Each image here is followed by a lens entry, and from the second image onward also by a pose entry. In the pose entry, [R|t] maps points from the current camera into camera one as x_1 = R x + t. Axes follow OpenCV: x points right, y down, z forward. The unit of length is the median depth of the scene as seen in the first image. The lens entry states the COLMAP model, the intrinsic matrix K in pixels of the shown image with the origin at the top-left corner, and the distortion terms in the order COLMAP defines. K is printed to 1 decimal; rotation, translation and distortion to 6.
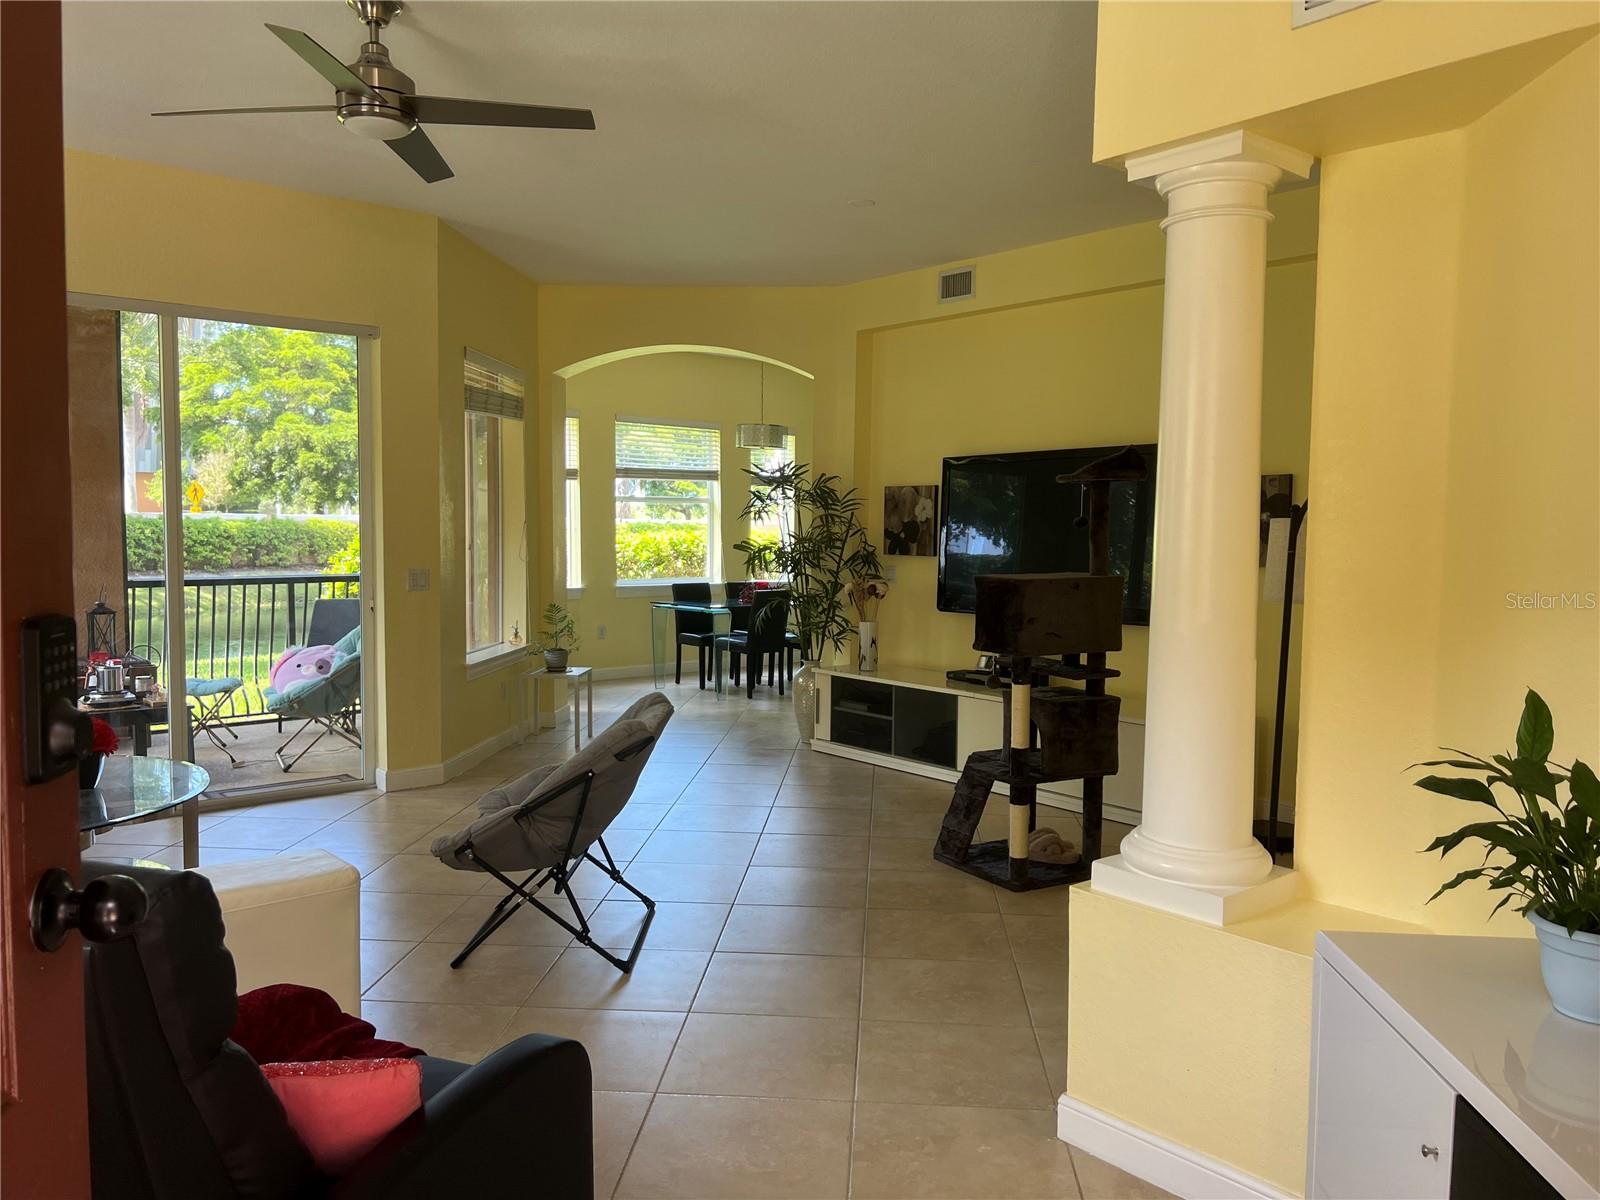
lens RADIAL K [[1189.6, 0, 816.7], [0, 1189.6, 604.1], [0, 0, 1]] dist [0.064951, -0.081087]
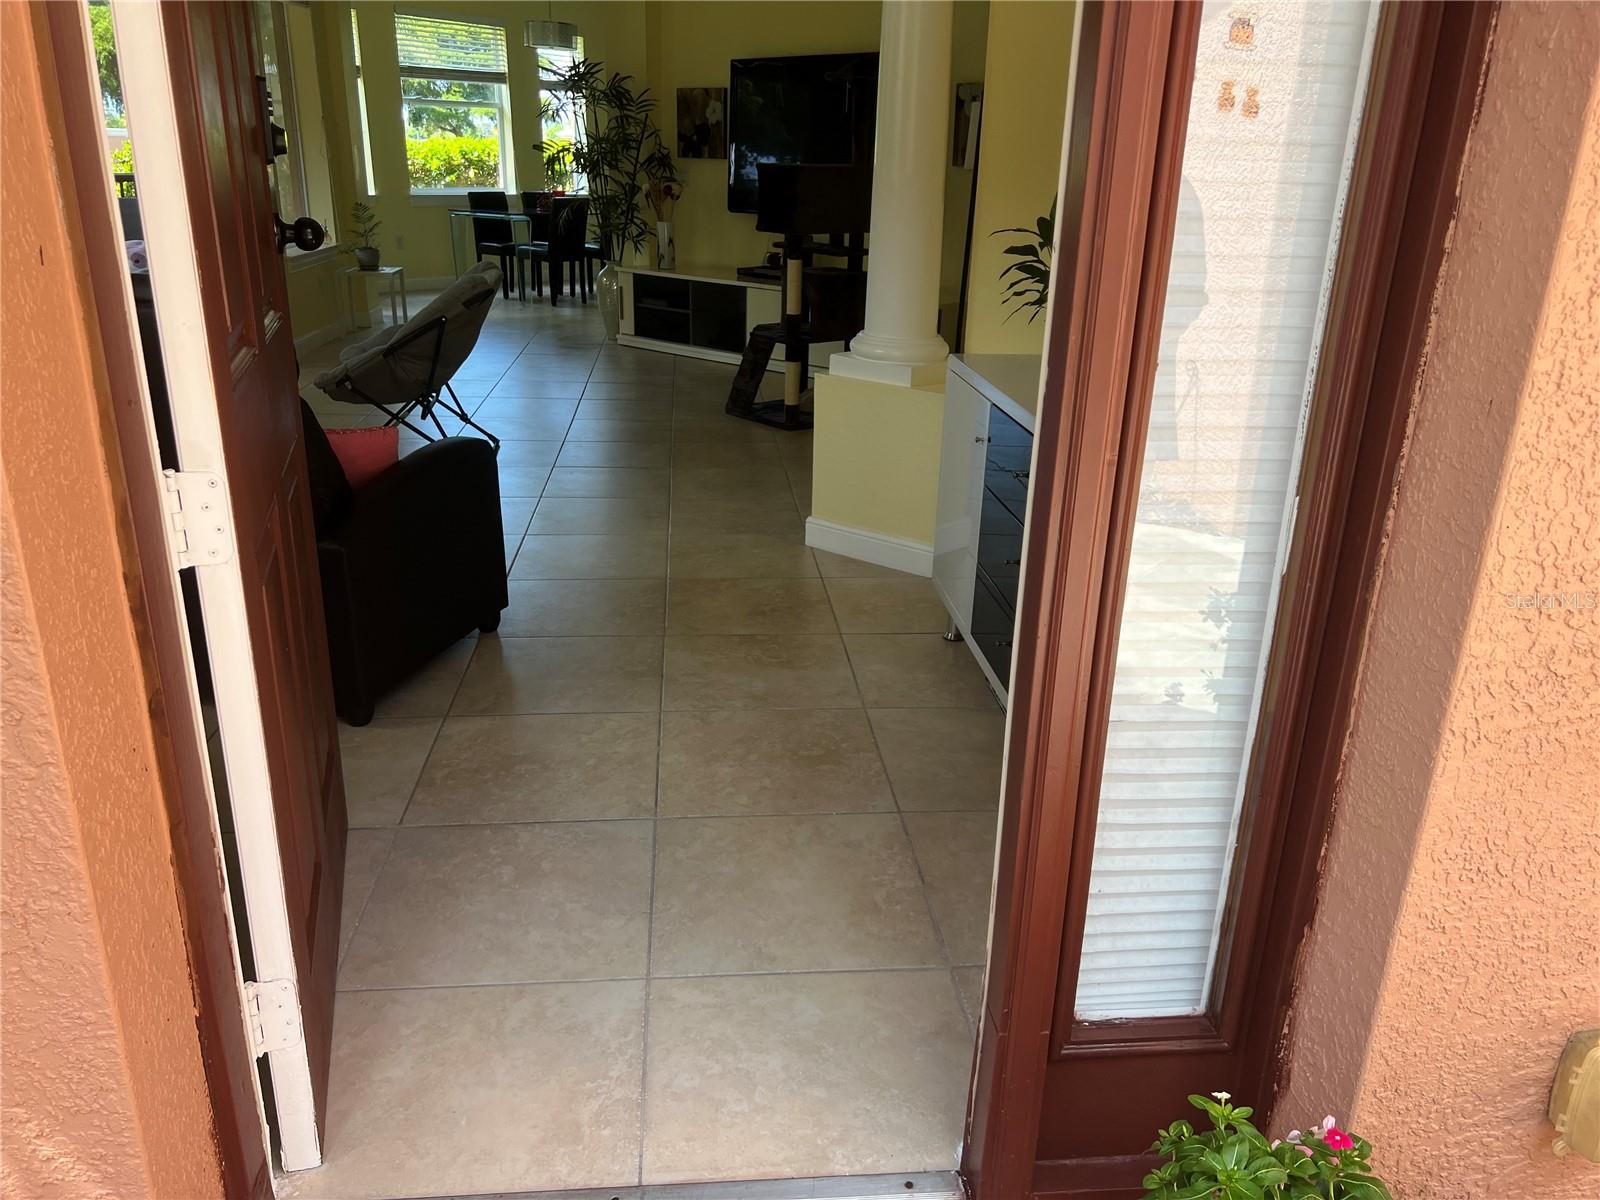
lens RADIAL K [[1189.6, 0, 803.2], [0, 1189.6, 598.4], [0, 0, 1]] dist [0.064951, -0.081087]
pose [[0.987717, -0.038790, 0.151361, -0.016480], [-0.005735, 0.959042, 0.283207, 0.050416], [-0.156147, -0.280597, 0.947039, -0.237446]]
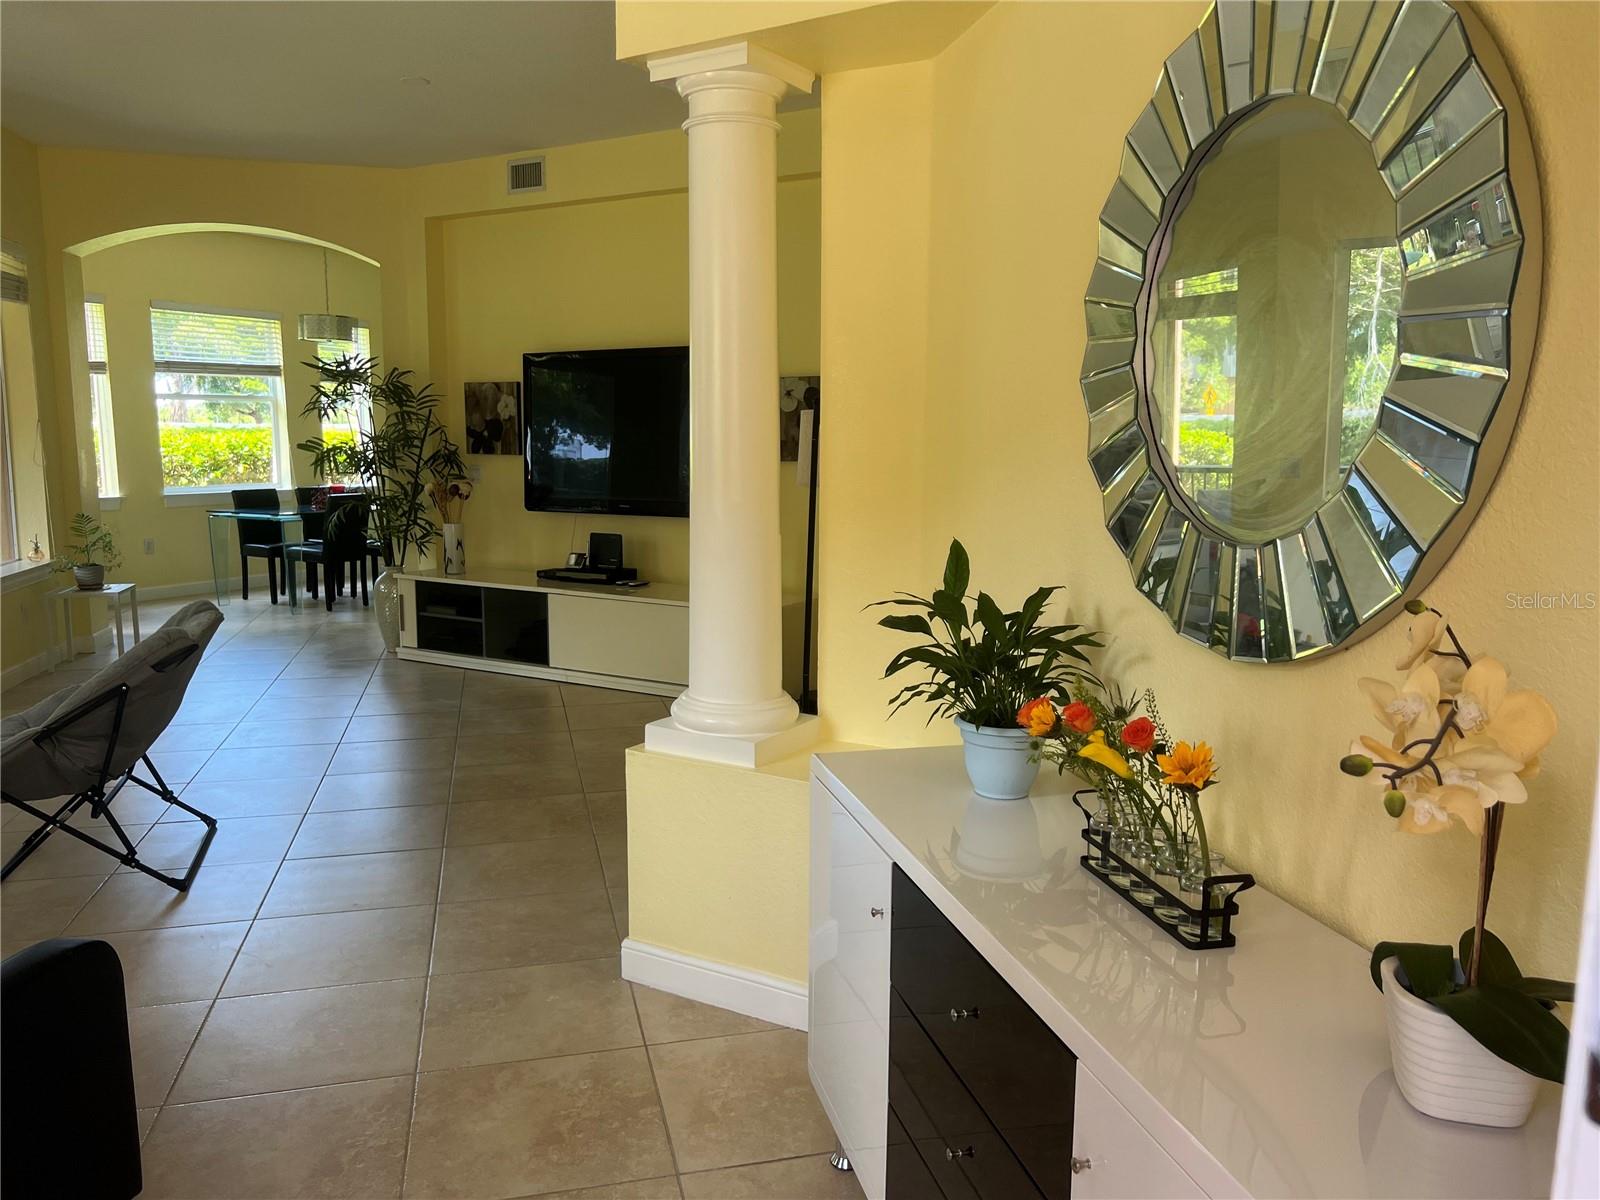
lens RADIAL K [[1189.6, 0, 807.0], [0, 1189.6, 598.3], [0, 0, 1]] dist [0.064951, -0.081087]
pose [[0.950714, -0.048734, 0.306216, 0.024185], [0.025939, 0.996610, 0.078078, 0.010576], [-0.308983, -0.066287, 0.948755, -0.036390]]
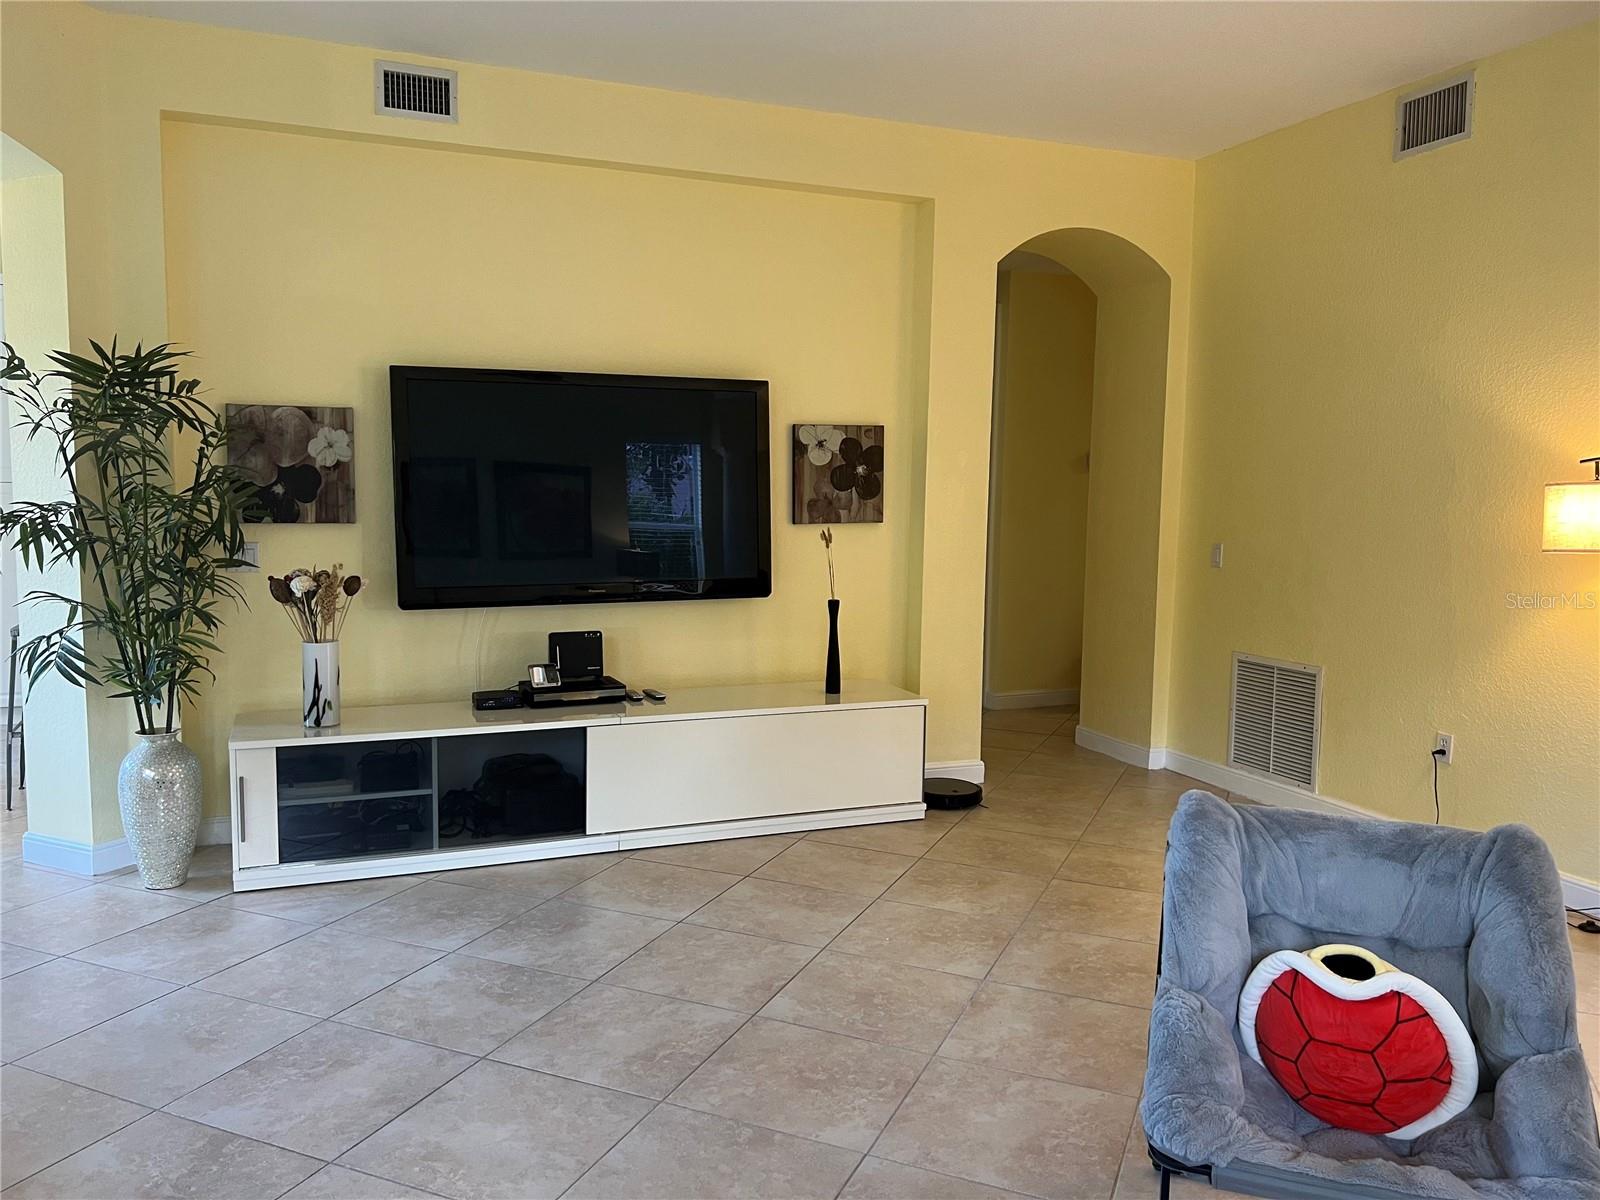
lens RADIAL K [[1189.6, 0, 801.0], [0, 1189.6, 594.9], [0, 0, 1]] dist [0.064951, -0.081087]
pose [[0.331957, -0.106429, 0.937271, -0.626039], [0.049275, 0.994215, 0.095443, -0.076981], [-0.942007, 0.014501, 0.335281, 0.853866]]
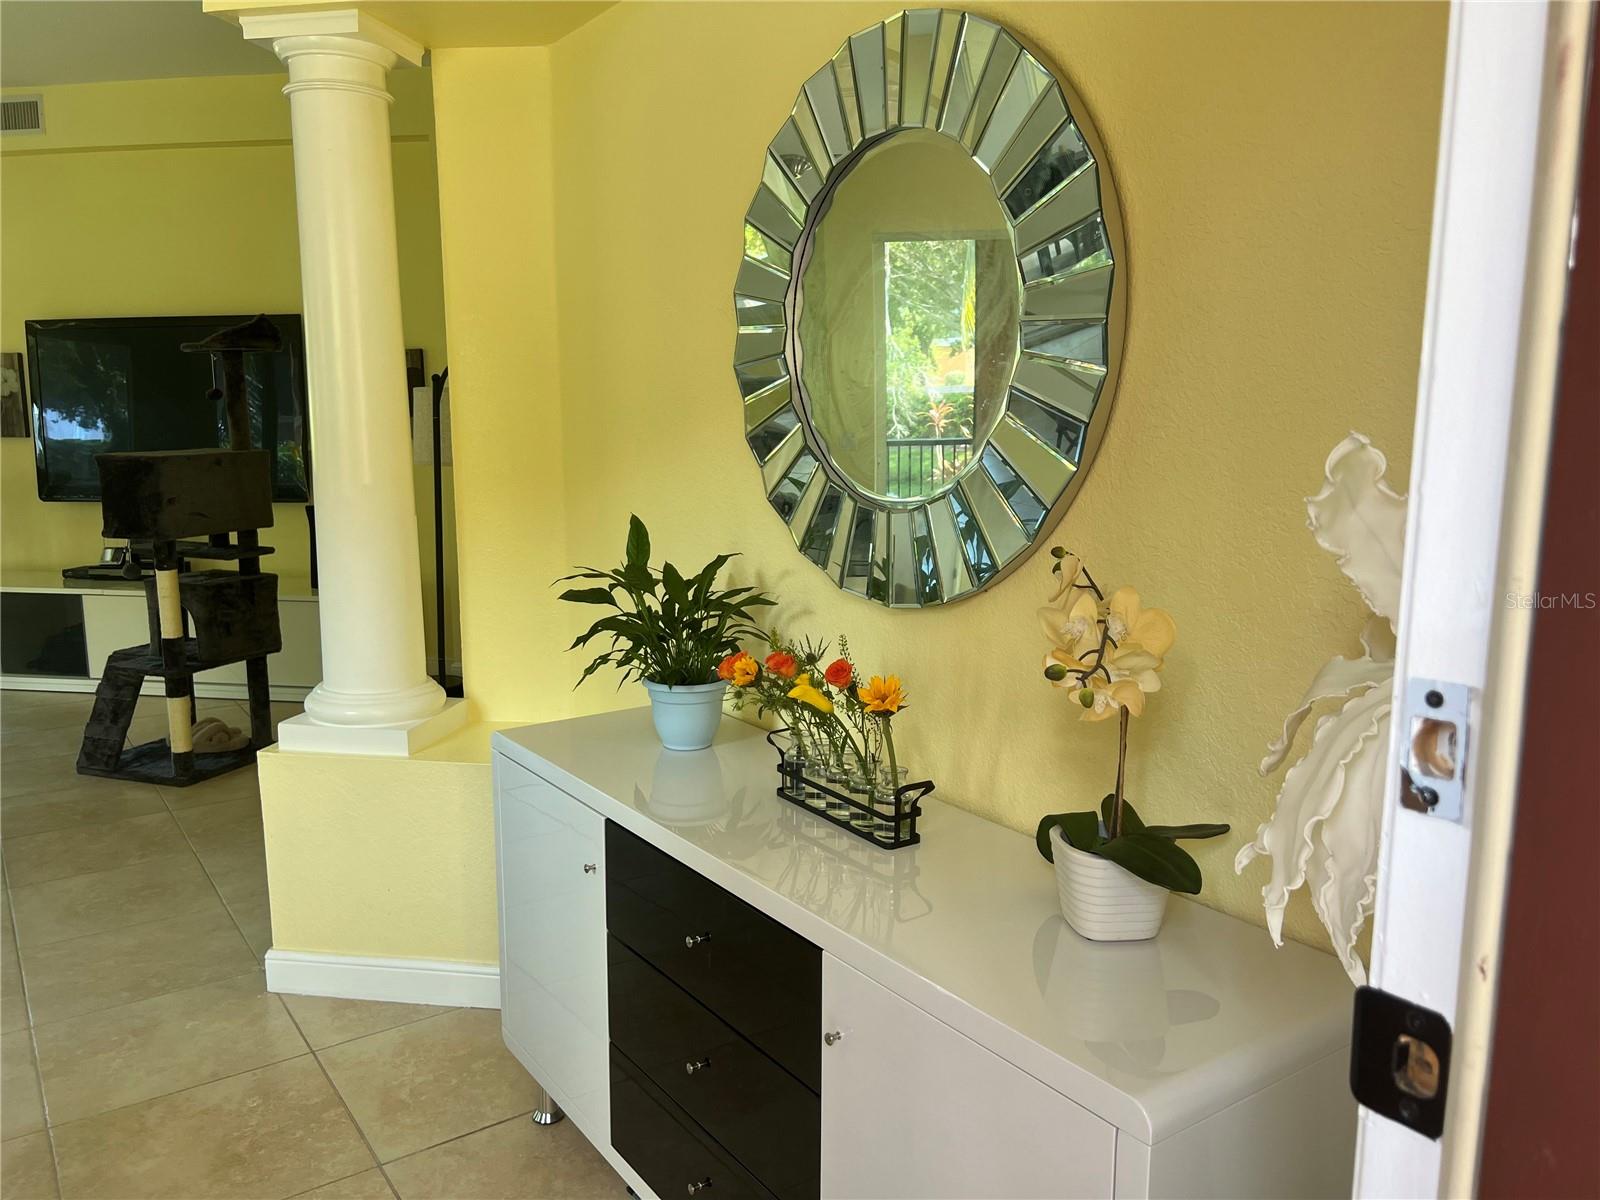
lens RADIAL K [[1189.6, 0, 799.2], [0, 1189.6, 599.7], [0, 0, 1]] dist [0.064951, -0.081087]
pose [[0.778043, -0.113125, 0.617942, -0.026200], [0.052963, 0.991963, 0.114911, 0.007836], [-0.625974, -0.056678, 0.777781, -0.042673]]
